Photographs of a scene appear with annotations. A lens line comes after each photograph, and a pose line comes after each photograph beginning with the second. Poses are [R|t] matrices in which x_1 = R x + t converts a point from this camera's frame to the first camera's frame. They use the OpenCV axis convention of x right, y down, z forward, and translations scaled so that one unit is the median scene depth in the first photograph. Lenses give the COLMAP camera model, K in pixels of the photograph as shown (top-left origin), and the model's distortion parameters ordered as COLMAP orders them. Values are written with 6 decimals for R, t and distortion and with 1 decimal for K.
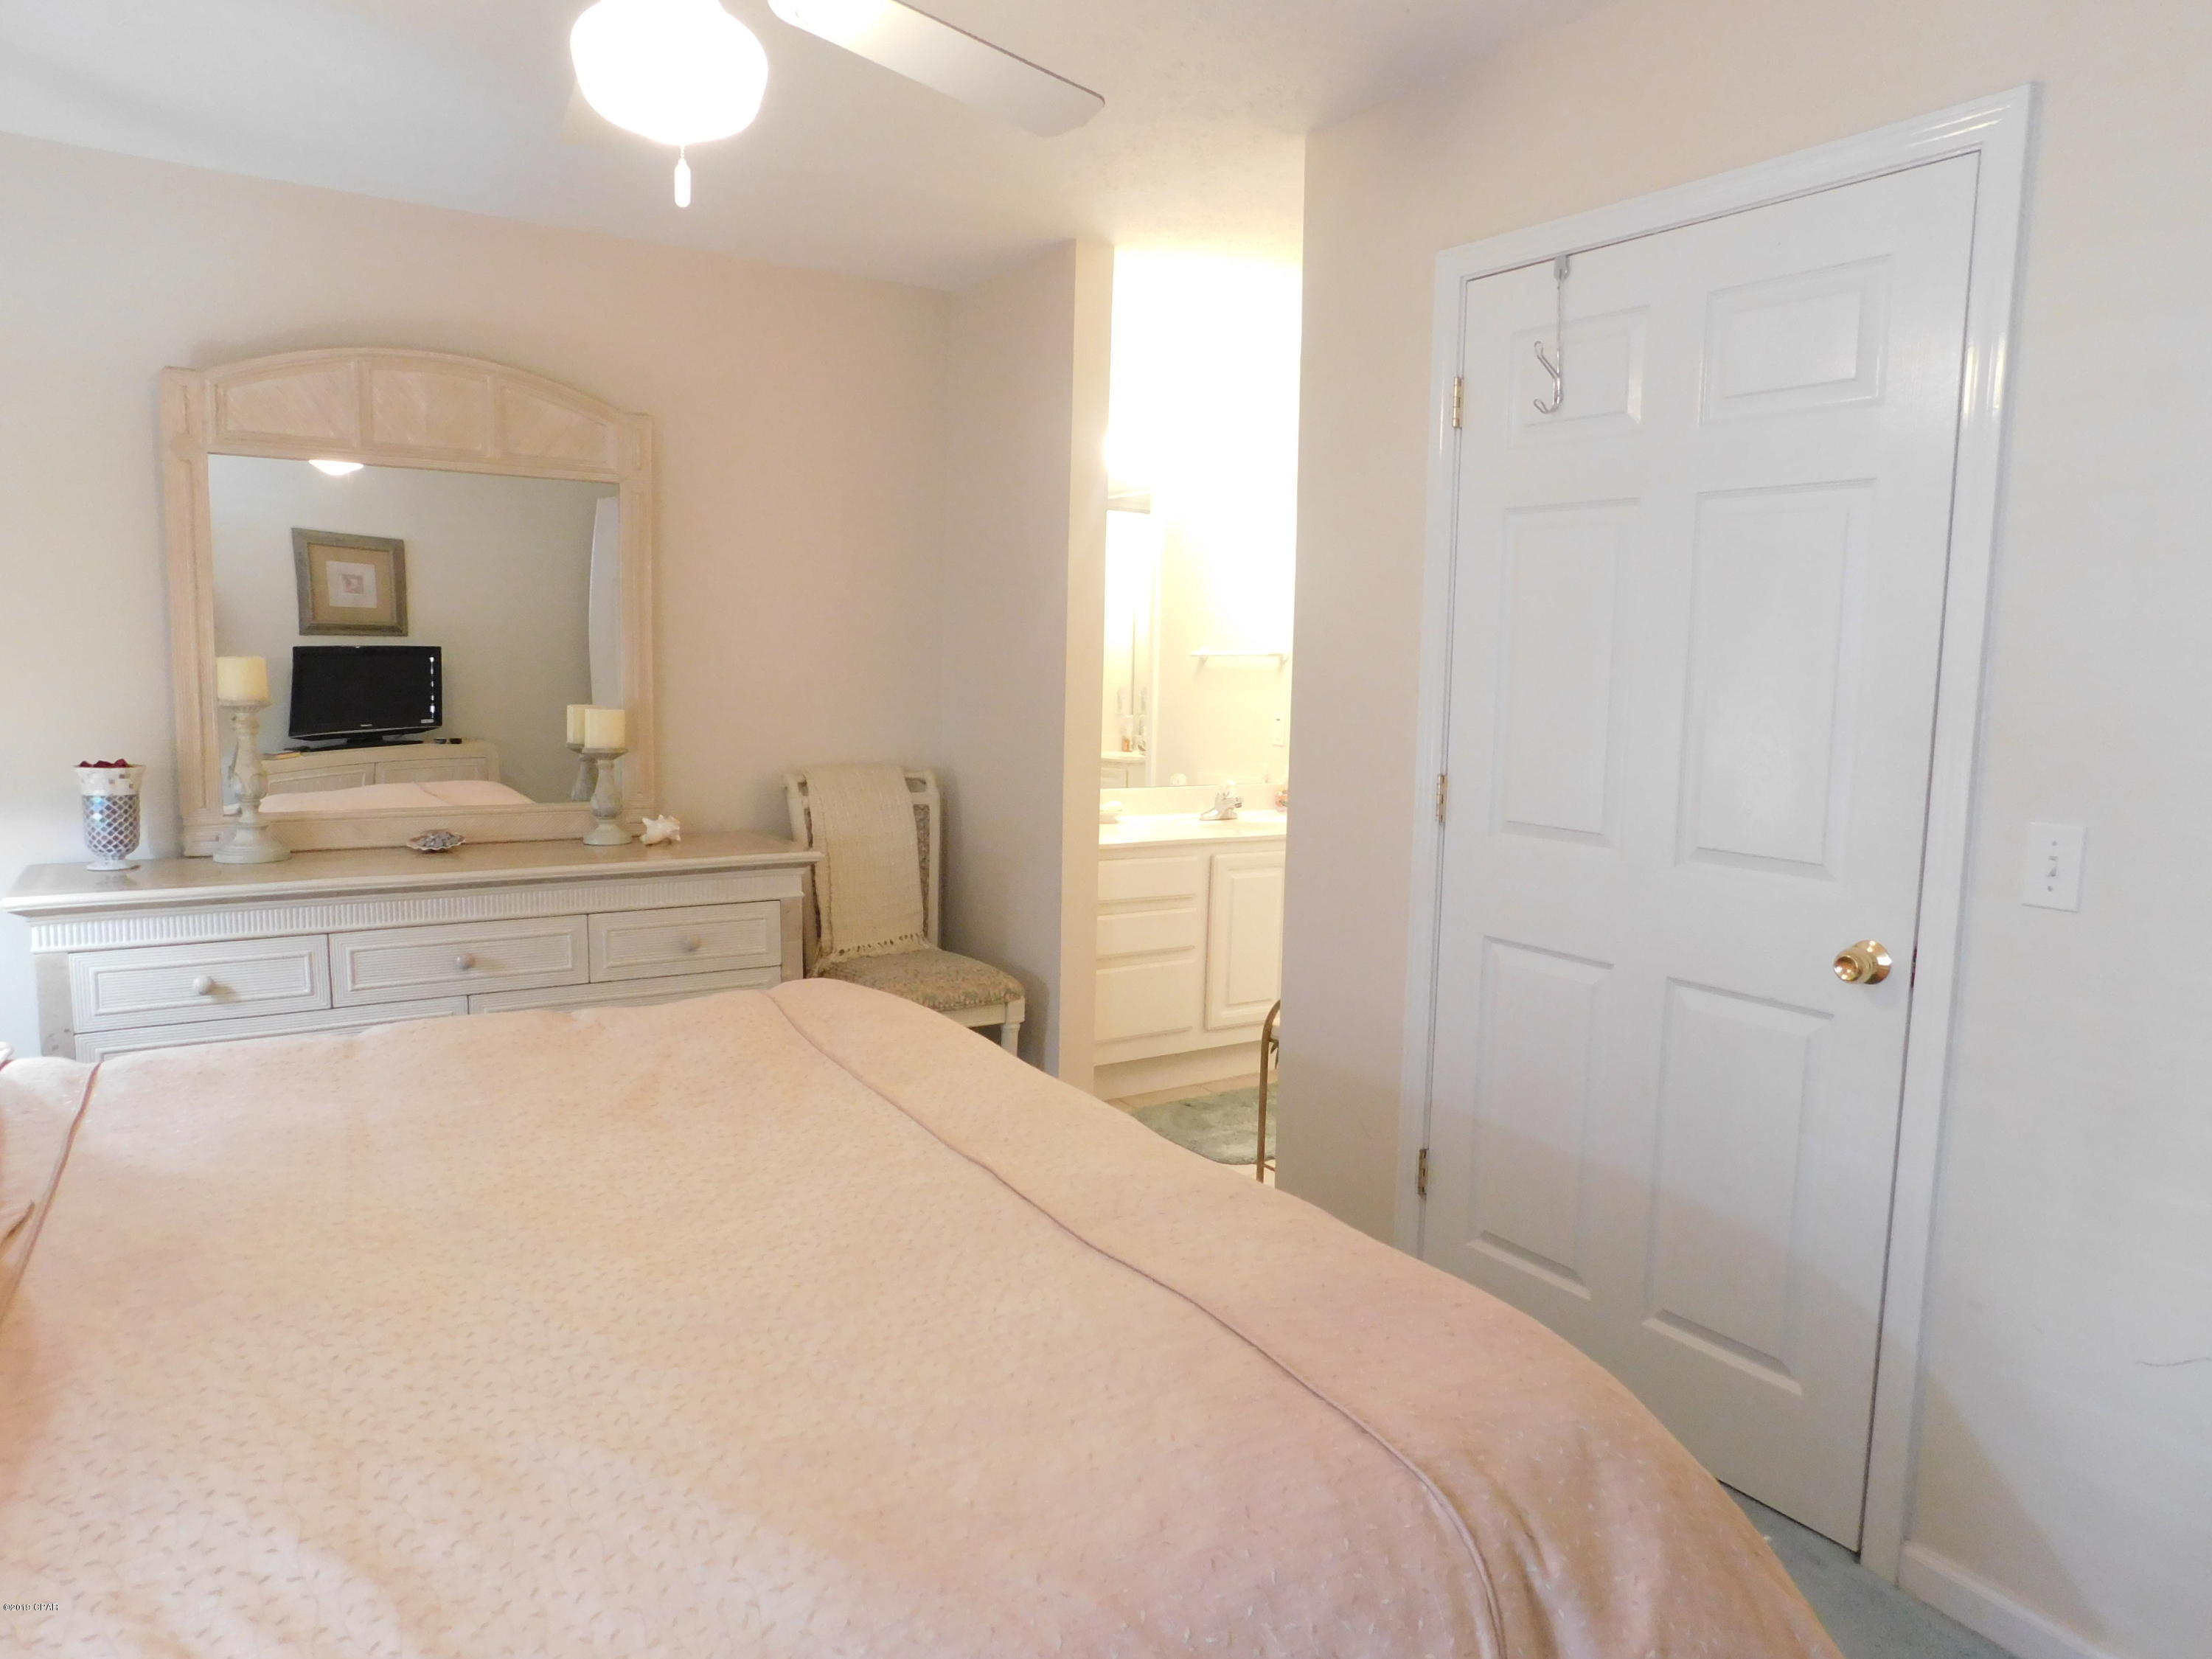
lens RADIAL K [[1458.4, 0, 1100.4], [0, 1458.4, 821.4], [0, 0, 1]] dist [-0.070650, 0.056945]
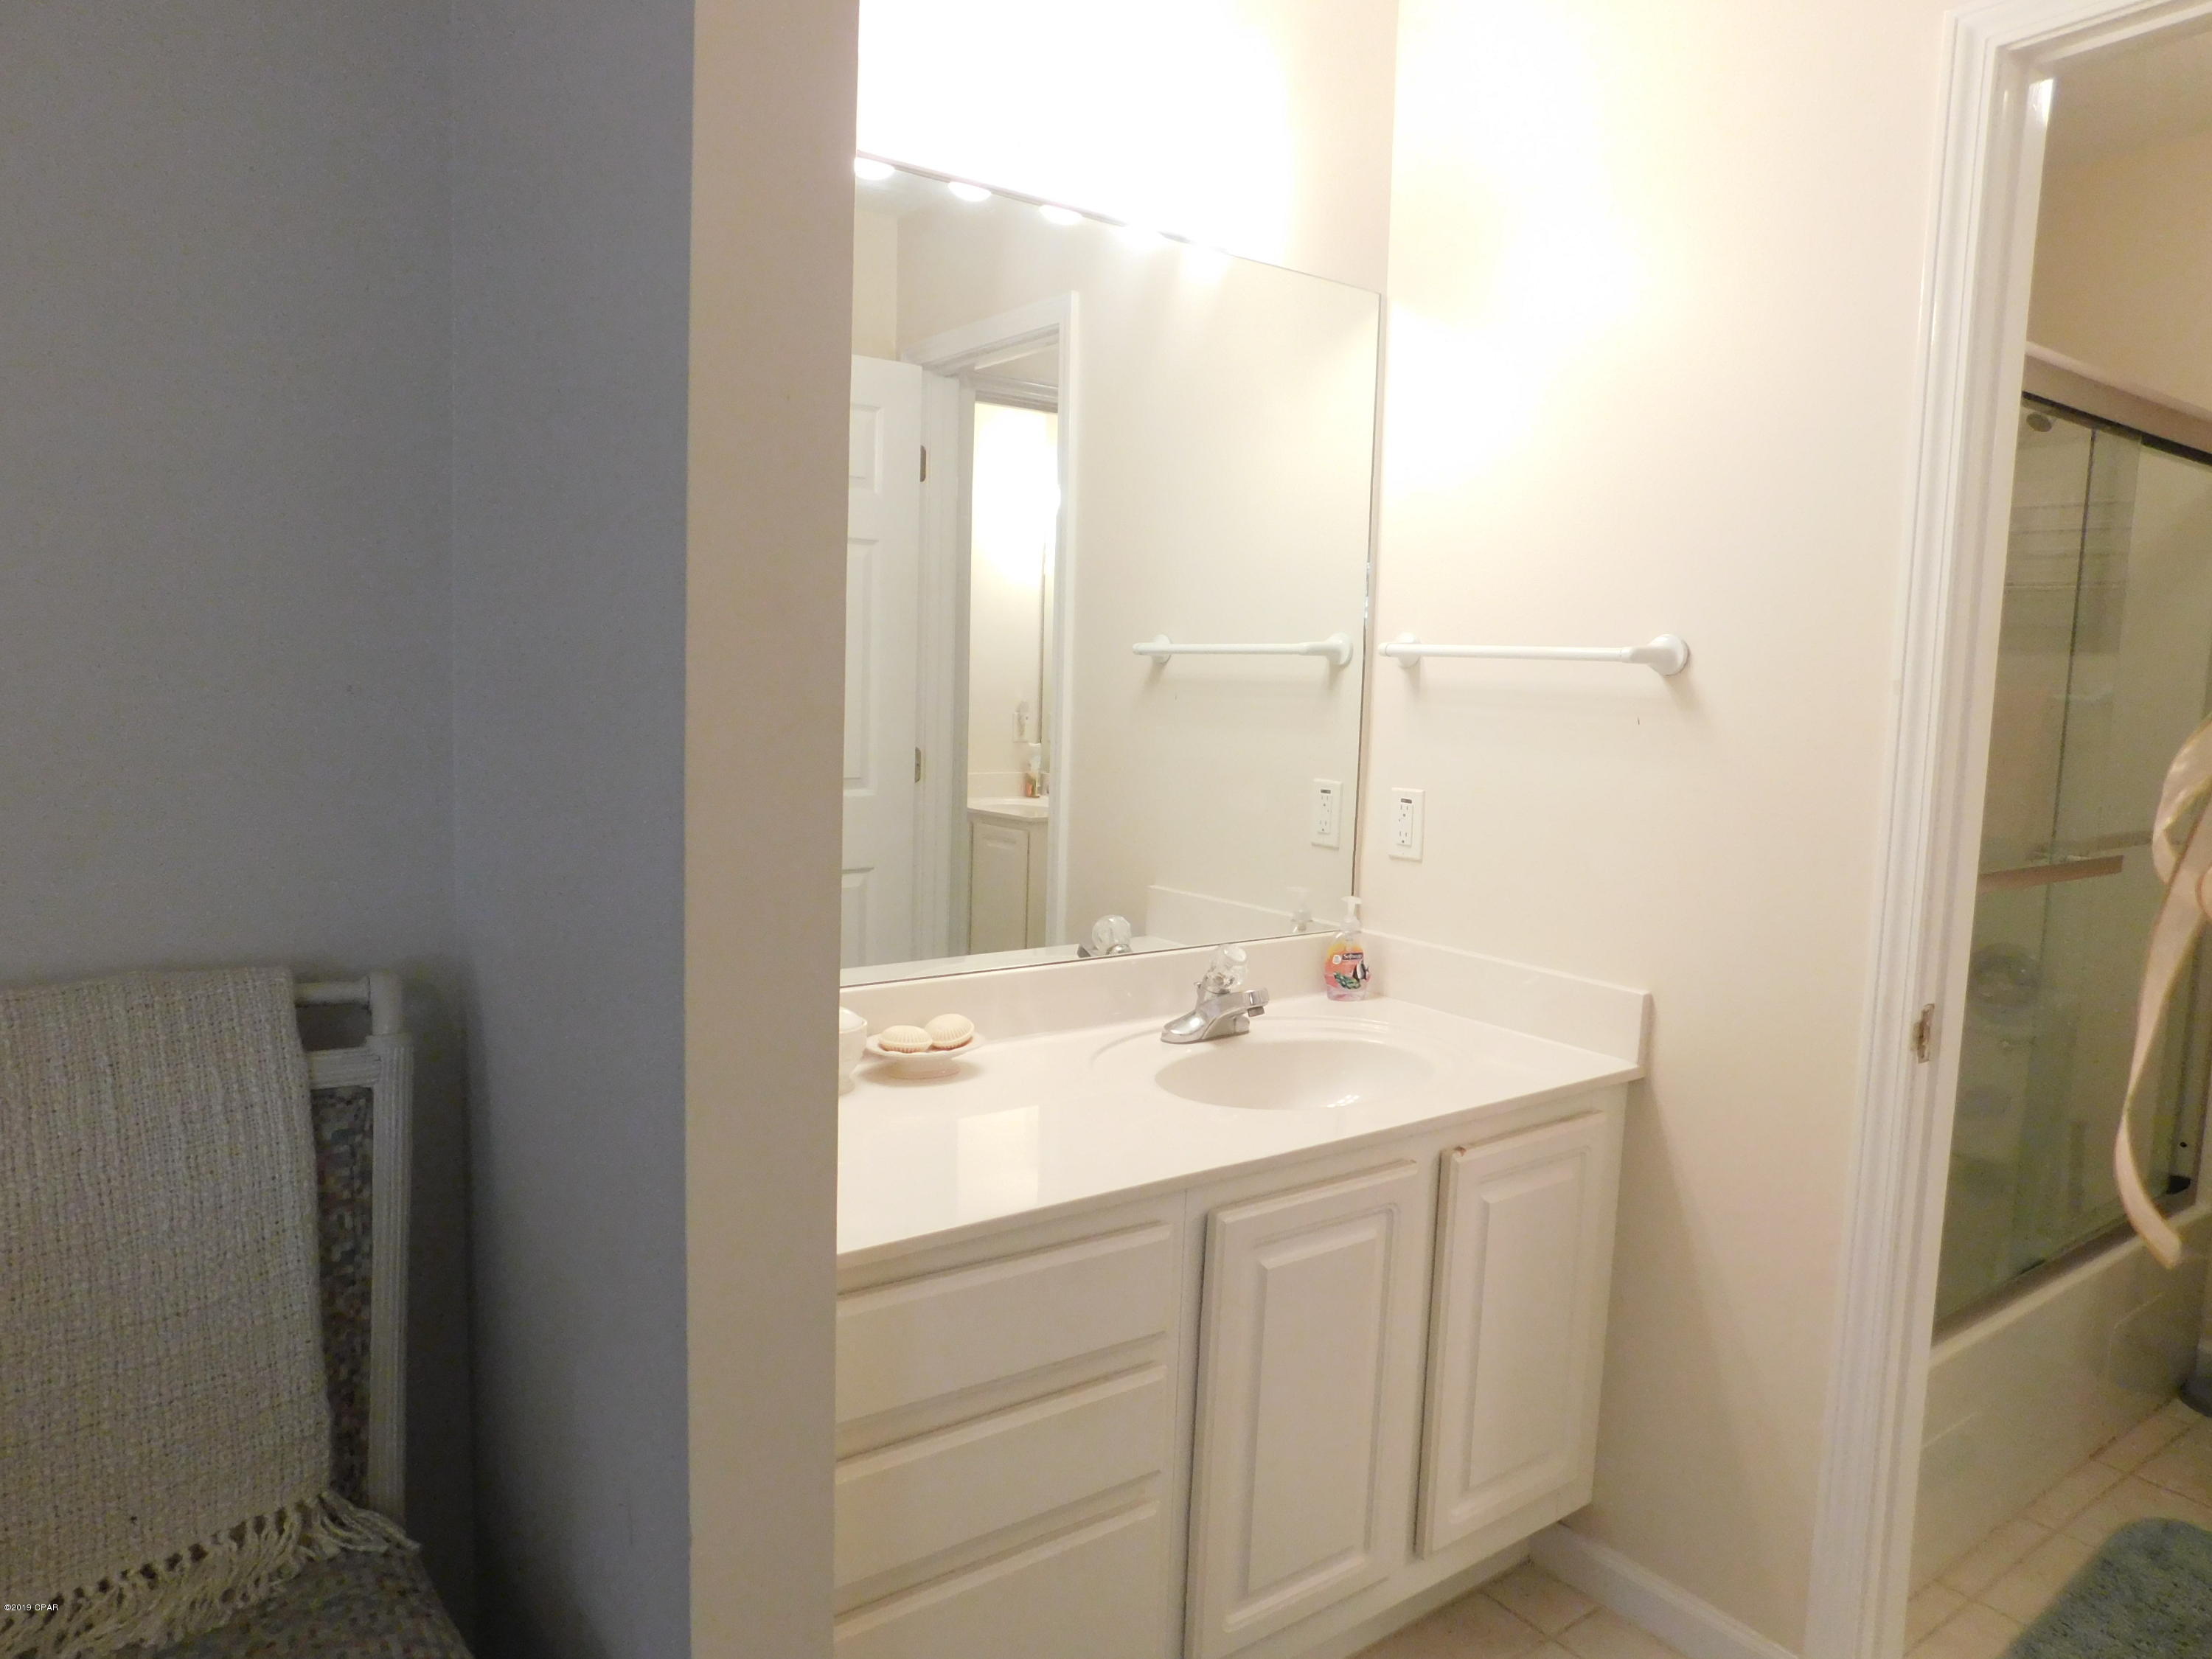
lens RADIAL K [[1458.4, 0, 1100.4], [0, 1458.4, 821.4], [0, 0, 1]] dist [-0.070650, 0.056945]
pose [[0.998688, 0.002248, 0.051158, 0.032370], [-0.002102, 0.999994, -0.002914, -0.070391], [-0.051164, 0.002802, 0.998686, 0.650053]]
